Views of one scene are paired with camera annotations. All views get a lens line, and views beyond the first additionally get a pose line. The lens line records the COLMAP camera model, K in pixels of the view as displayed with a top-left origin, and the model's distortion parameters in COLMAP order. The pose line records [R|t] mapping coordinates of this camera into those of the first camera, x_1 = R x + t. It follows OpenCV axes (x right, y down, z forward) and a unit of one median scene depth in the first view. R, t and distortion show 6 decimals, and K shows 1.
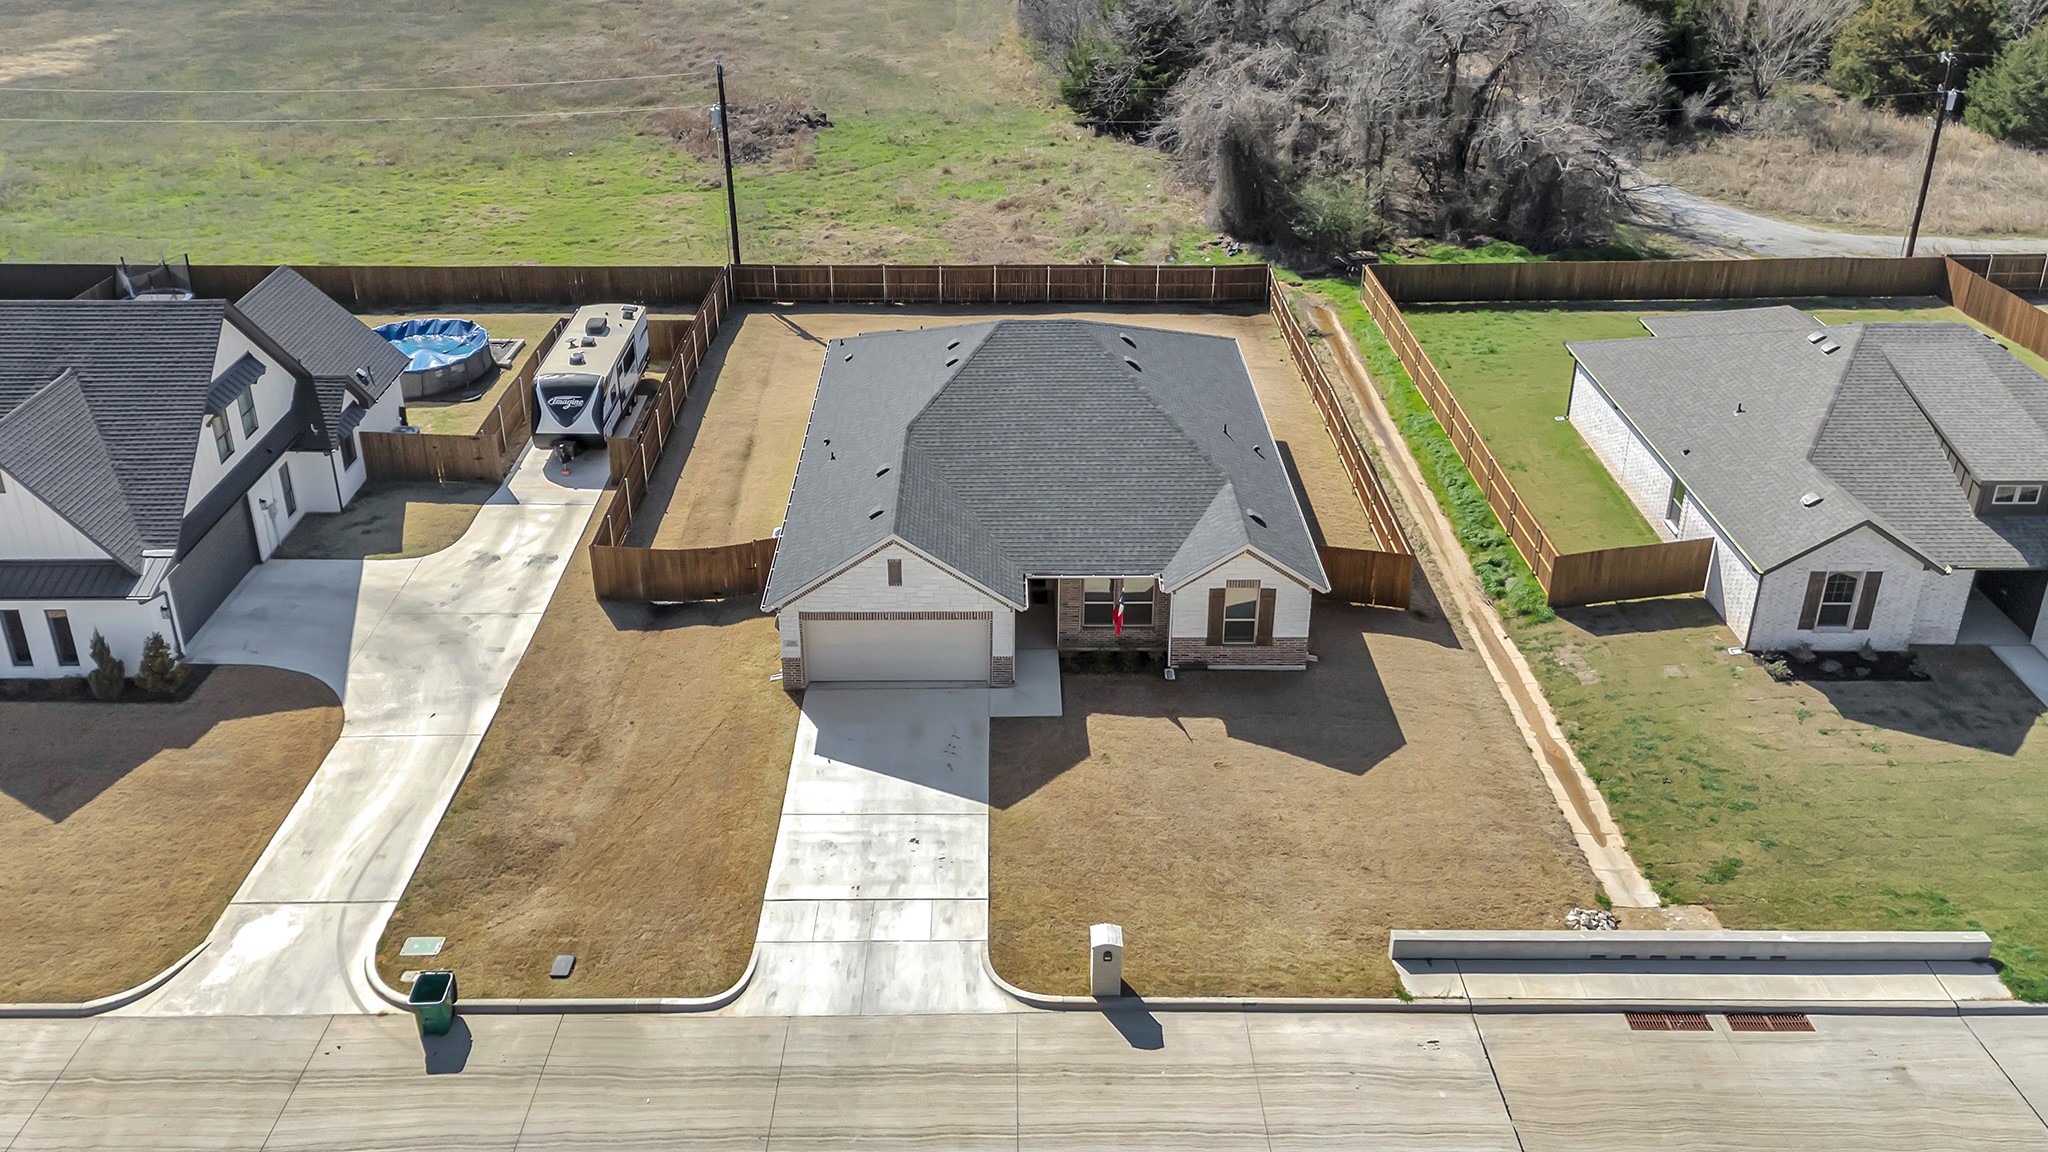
lens RADIAL K [[1467.9, 0, 1012.3], [0, 1467.9, 551.3], [0, 0, 1]] dist [0.072724, -0.063960]
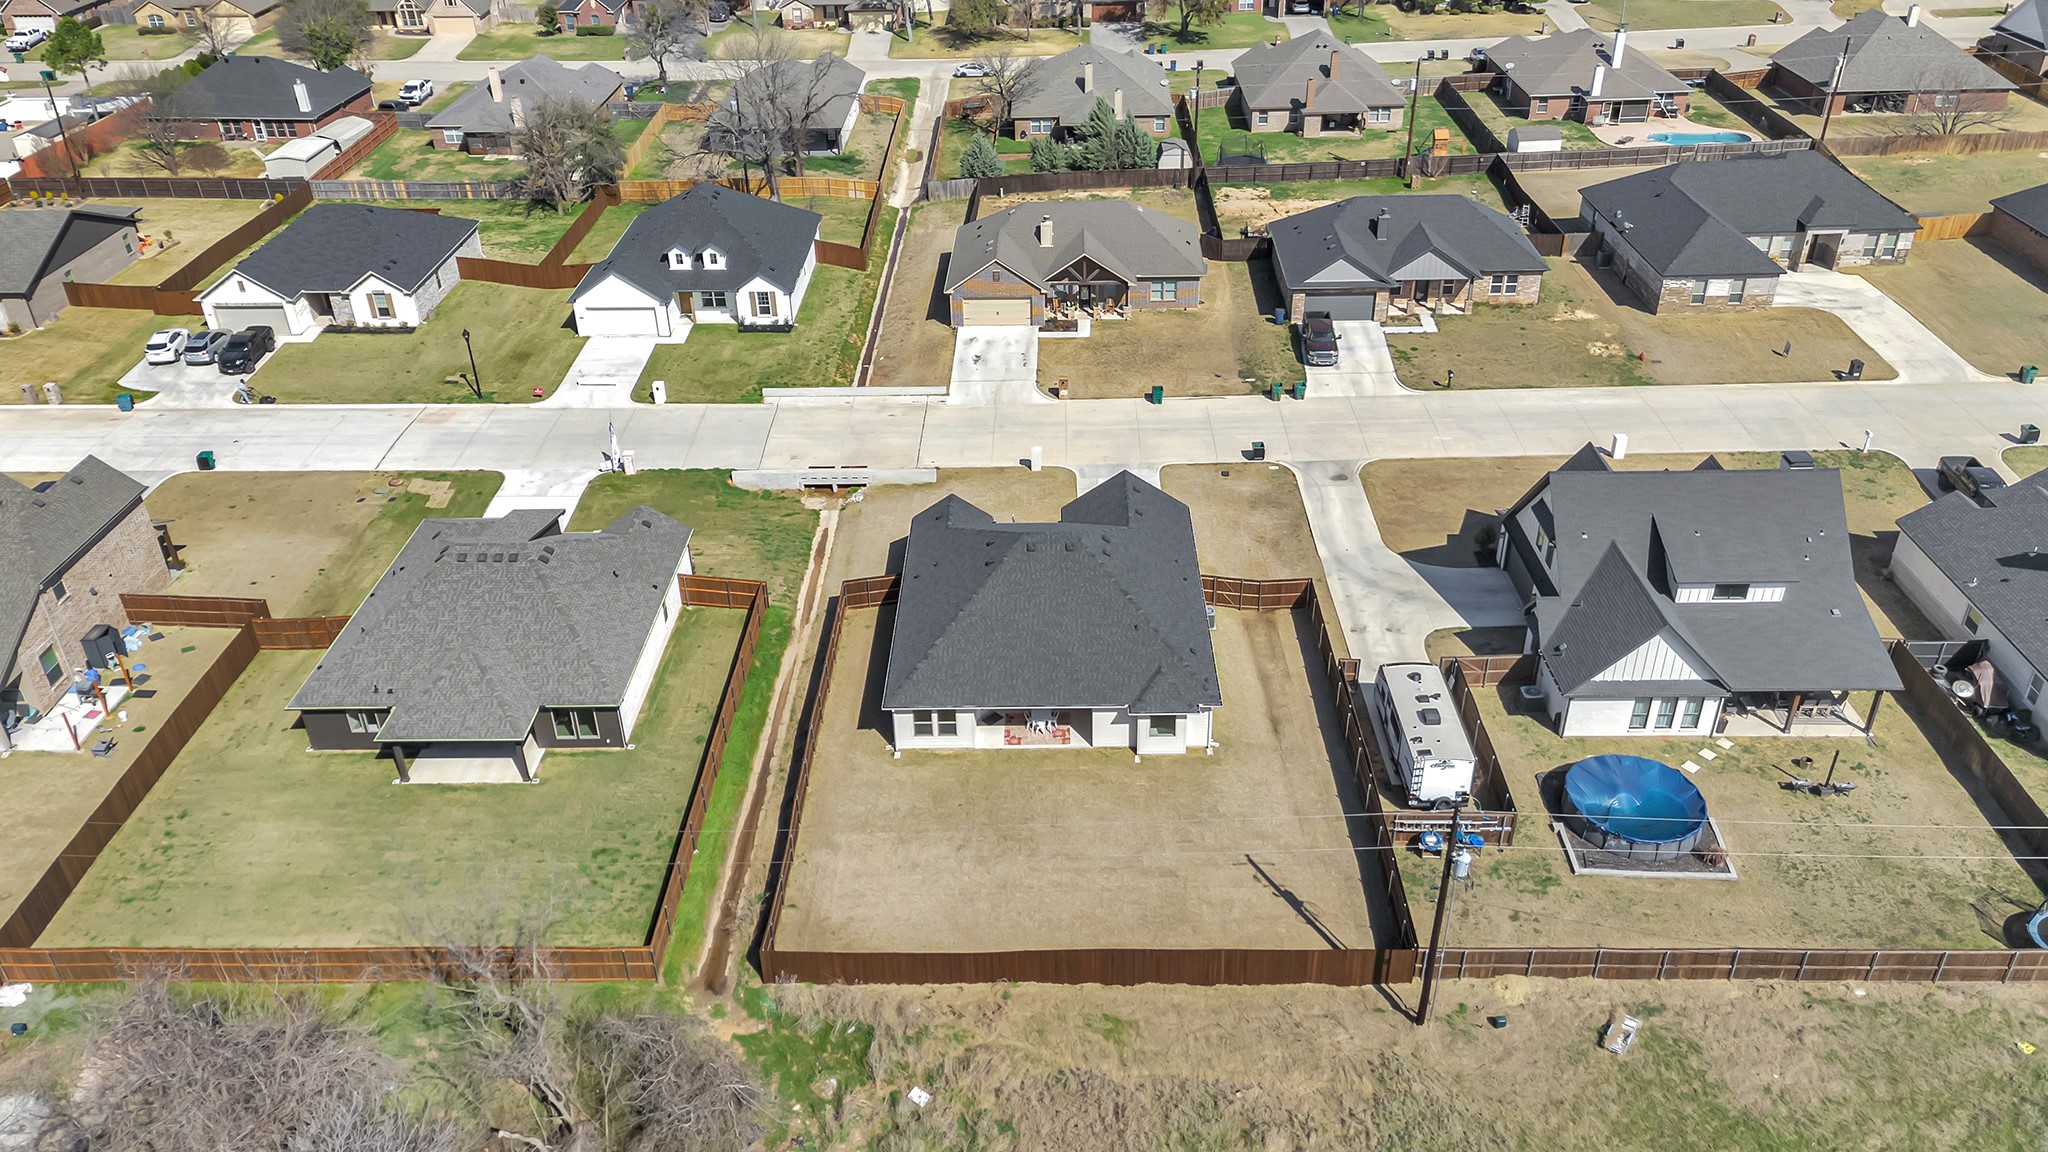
lens RADIAL K [[1513.9, 0, 1033.1], [0, 1513.9, 580.9], [0, 0, 1]] dist [0.089198, -0.118085]
pose [[-0.999429, 0.011891, 0.031636, -0.014046], [0.033503, 0.471656, 0.881146, -1.594880], [-0.004443, 0.881702, -0.471785, 1.851330]]
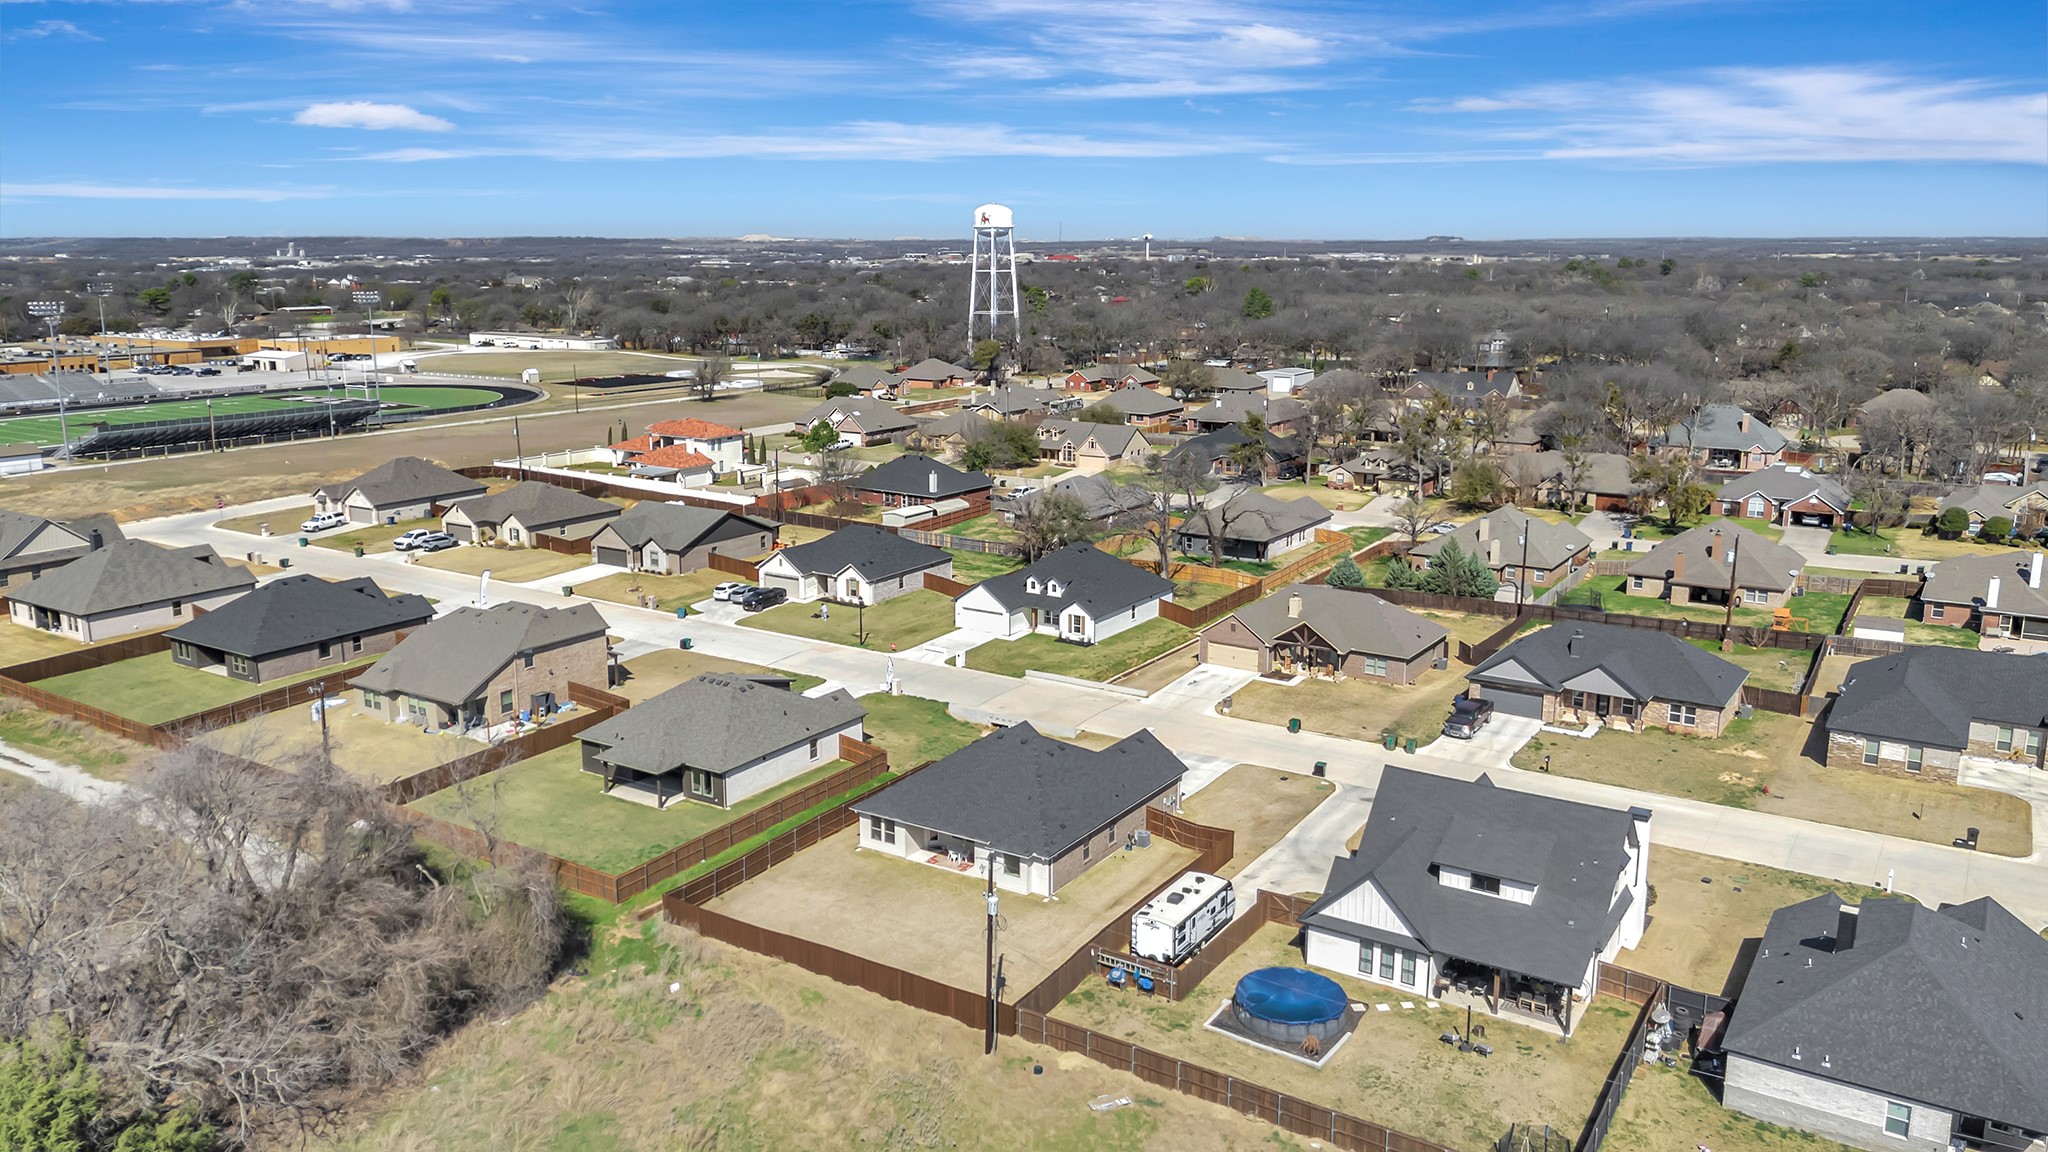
lens RADIAL K [[1501.2, 0, 1035.8], [0, 1501.2, 565.1], [0, 0, 1]] dist [0.094129, -0.122125]
pose [[-0.836907, -0.106912, 0.536801, -1.195348], [0.281212, 0.757412, 0.589277, -1.681068], [-0.469581, 0.644125, -0.603819, 2.220896]]
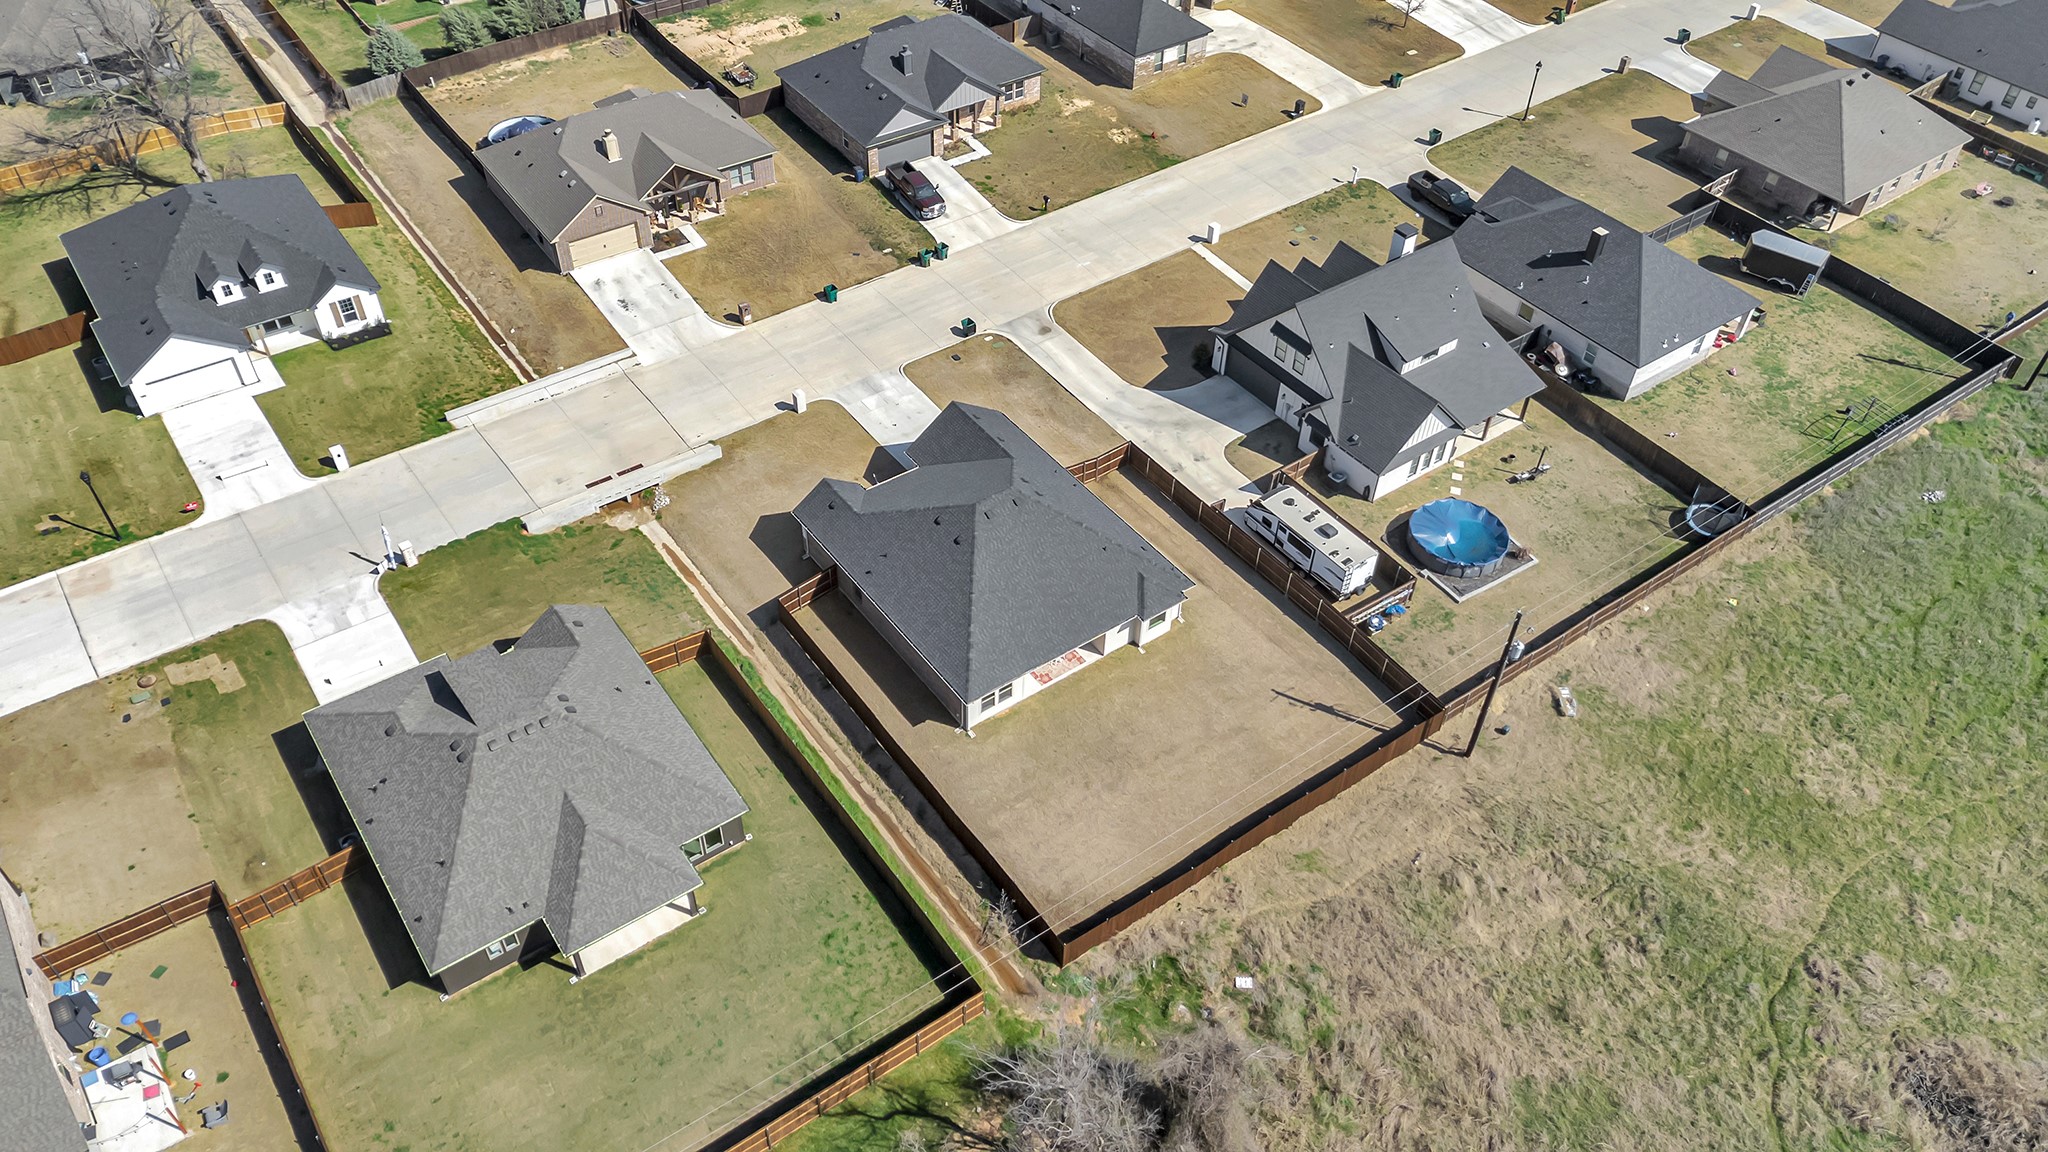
lens RADIAL K [[1501.2, 0, 1035.8], [0, 1501.2, 565.1], [0, 0, 1]] dist [0.094129, -0.122125]
pose [[-0.813780, 0.391922, -0.429138, 0.800645], [-0.312218, 0.327978, 0.891600, -1.785084], [0.490185, 0.859551, -0.144537, 1.387045]]
